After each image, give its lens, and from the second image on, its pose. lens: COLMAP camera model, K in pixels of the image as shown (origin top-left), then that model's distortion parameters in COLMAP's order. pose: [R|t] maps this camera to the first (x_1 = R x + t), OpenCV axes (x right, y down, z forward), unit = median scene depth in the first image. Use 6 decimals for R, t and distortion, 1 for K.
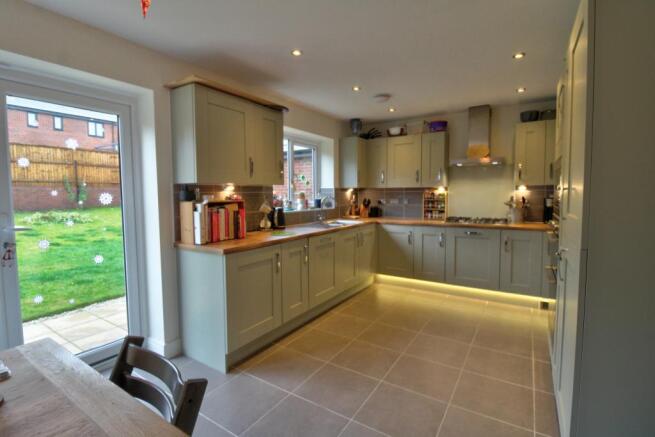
lens RADIAL K [[311.3, 0, 322.5], [0, 311.3, 210.6], [0, 0, 1]] dist [-0.003163, -0.004507]
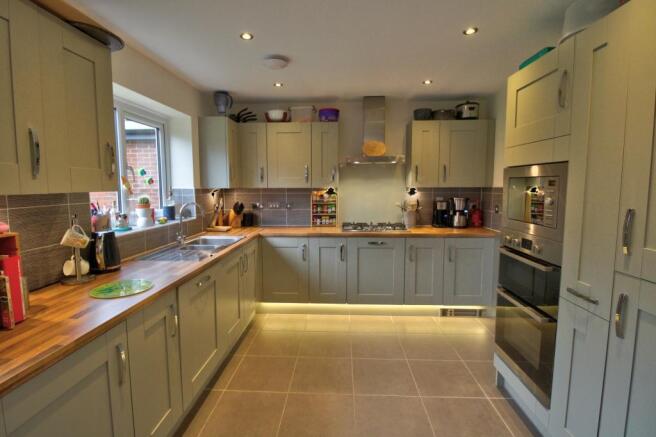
lens RADIAL K [[311.8, 0, 325.0], [0, 311.8, 212.8], [0, 0, 1]] dist [-0.003163, -0.004507]
pose [[0.863169, -0.041113, 0.503239, -0.069870], [0.025656, 0.998963, 0.037606, -0.043992], [-0.504263, -0.019549, 0.863329, 0.299938]]
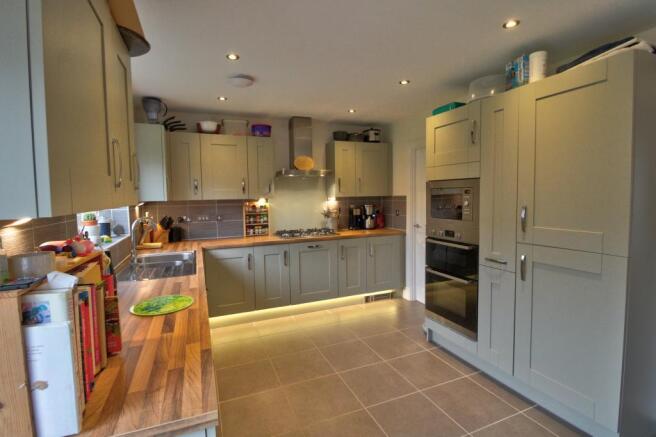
lens RADIAL K [[311.8, 0, 322.3], [0, 311.8, 212.6], [0, 0, 1]] dist [-0.003163, -0.004507]
pose [[0.566234, -0.050020, 0.822725, -0.284920], [0.059583, 0.998030, 0.019671, -0.047644], [-0.822088, 0.037882, 0.568099, 0.387217]]
